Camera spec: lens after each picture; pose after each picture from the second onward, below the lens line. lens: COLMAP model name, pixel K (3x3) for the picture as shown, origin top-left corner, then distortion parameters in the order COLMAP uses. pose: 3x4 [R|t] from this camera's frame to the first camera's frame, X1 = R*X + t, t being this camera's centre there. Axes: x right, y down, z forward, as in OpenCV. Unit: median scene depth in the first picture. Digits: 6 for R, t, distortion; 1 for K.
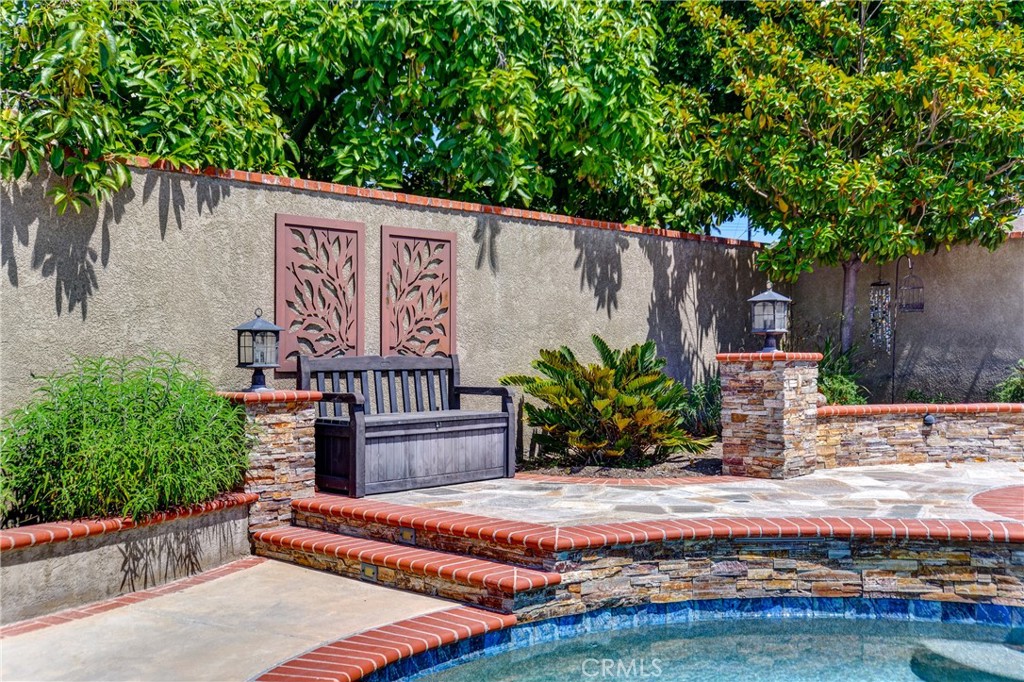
lens RADIAL K [[1119.6, 0, 507.9], [0, 1119.6, 343.6], [0, 0, 1]] dist [-0.000732, 0.000000]
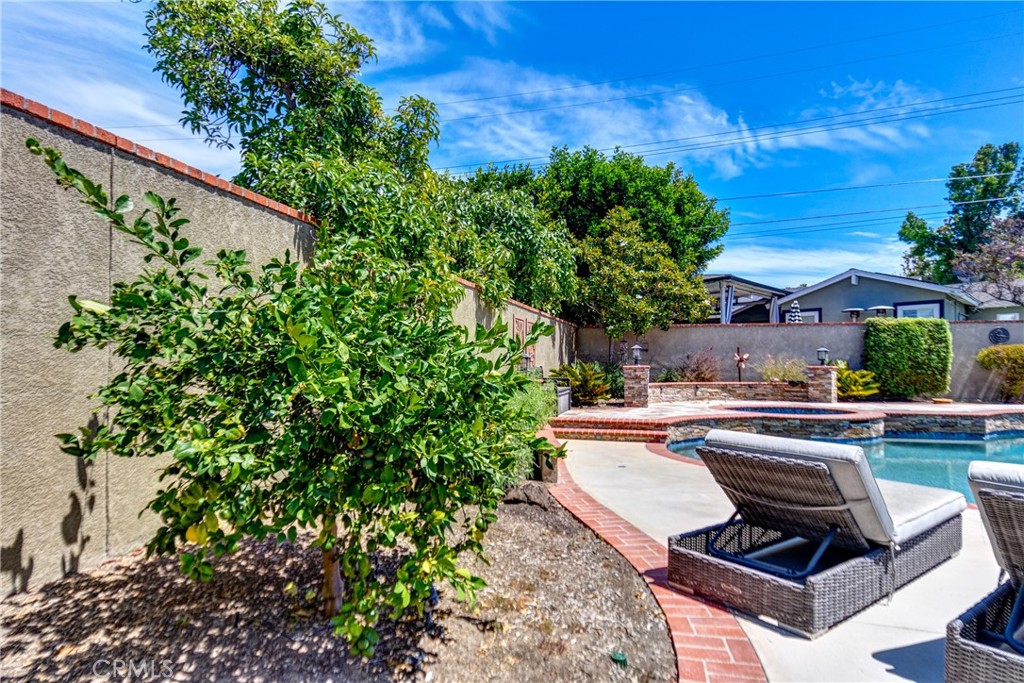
lens RADIAL K [[559.3, 0, 499.2], [0, 559.3, 368.8], [0, 0, 1]] dist [0.011343, 0.001449]
pose [[0.896660, -0.003990, 0.442702, -0.756661], [-0.001502, 0.999926, 0.012056, -0.001646], [-0.442717, -0.011475, 0.896588, -0.181176]]
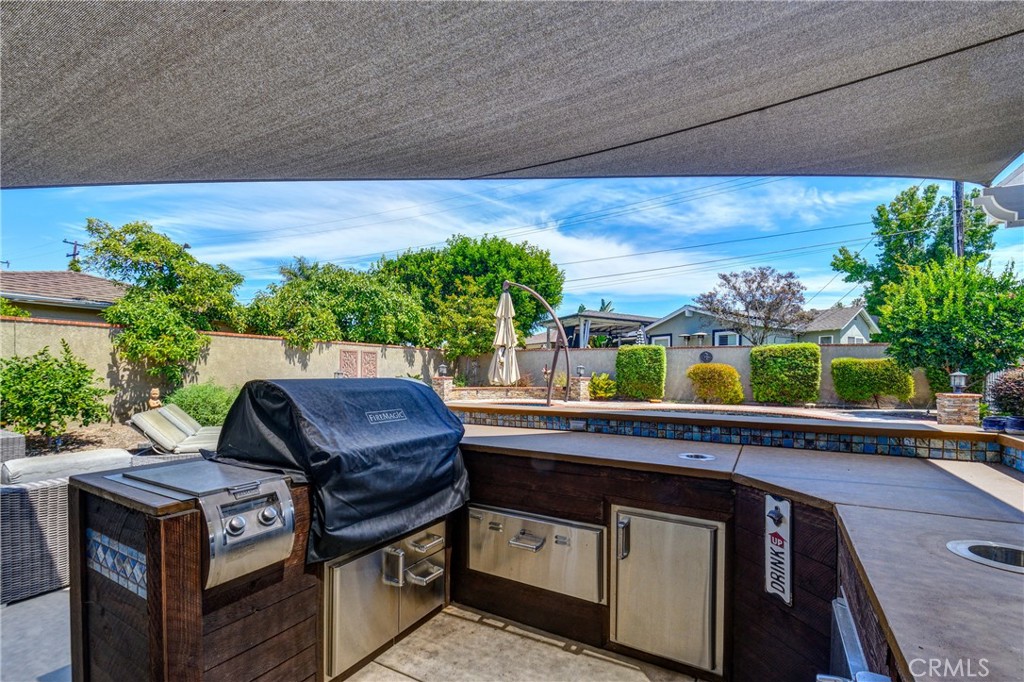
lens RADIAL K [[450.0, 0, 497.7], [0, 450.0, 377.0], [0, 0, 1]] dist [0.003041, -0.007065]
pose [[0.970426, -0.000913, 0.241395, -0.012055], [-0.003347, 0.999846, 0.017237, -0.026678], [-0.241374, -0.017536, 0.970274, -1.004248]]
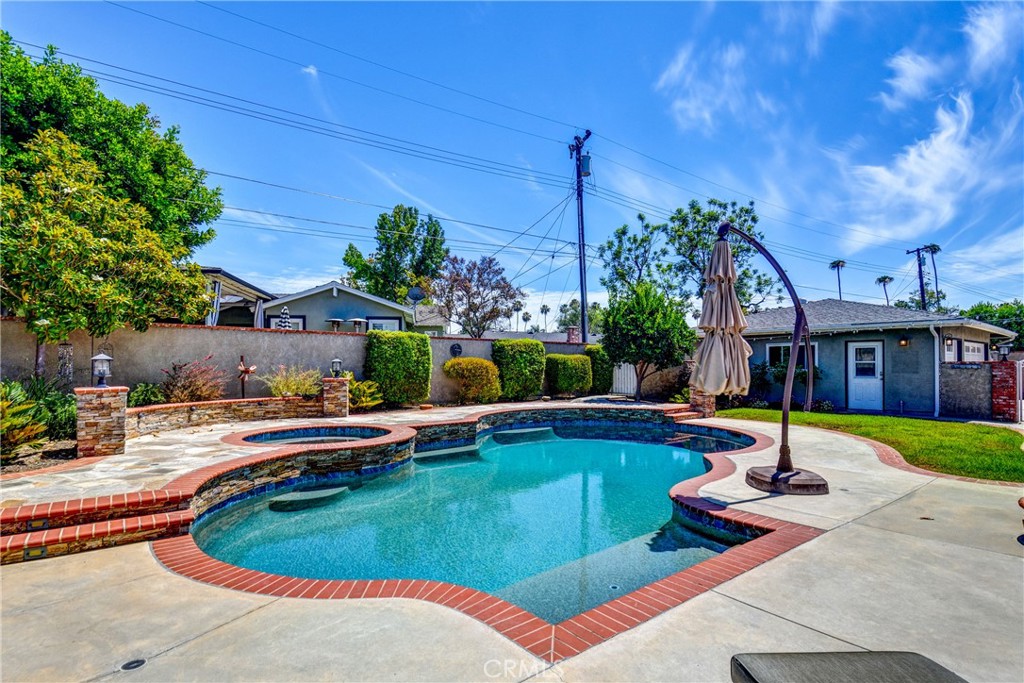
lens RADIAL K [[512.8, 0, 501.6], [0, 512.8, 361.1], [0, 0, 1]] dist [0.004863, -0.007349]
pose [[0.154666, 0.005050, 0.987954, -0.500222], [-0.002605, 0.999986, -0.004703, -0.033084], [-0.987963, -0.001846, 0.154677, 0.213319]]
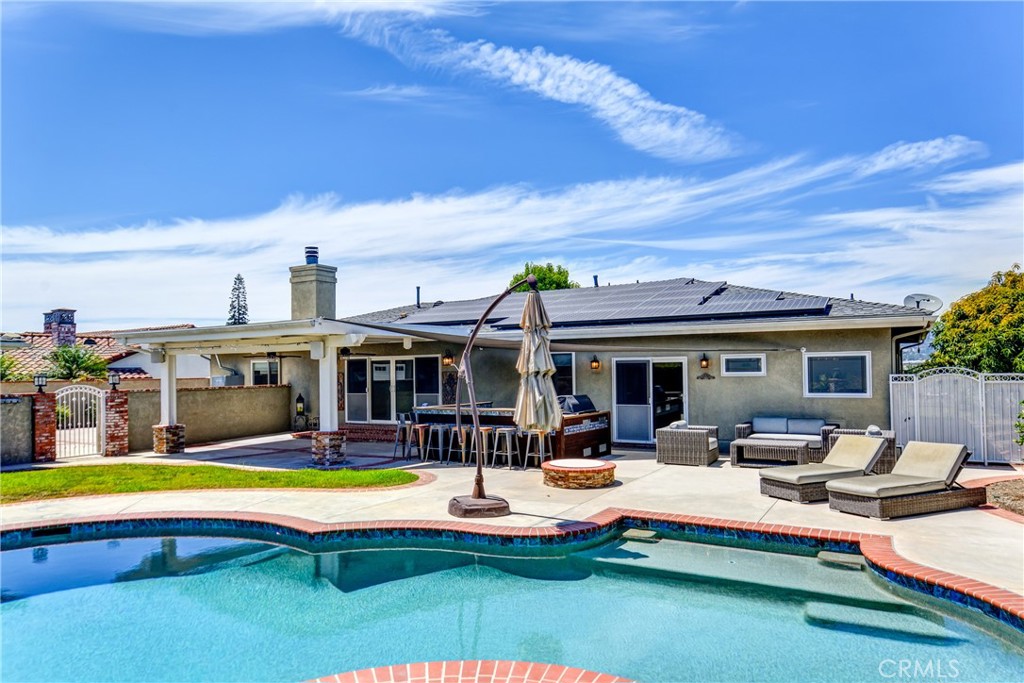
lens RADIAL K [[670.9, 0, 504.1], [0, 670.9, 348.5], [0, 0, 1]] dist [0.033044, 0.002747]
pose [[-0.976021, 0.005537, -0.217607, 0.544561], [0.014050, 0.999194, -0.037594, -0.080238], [0.217223, -0.039750, -0.975312, 1.046358]]
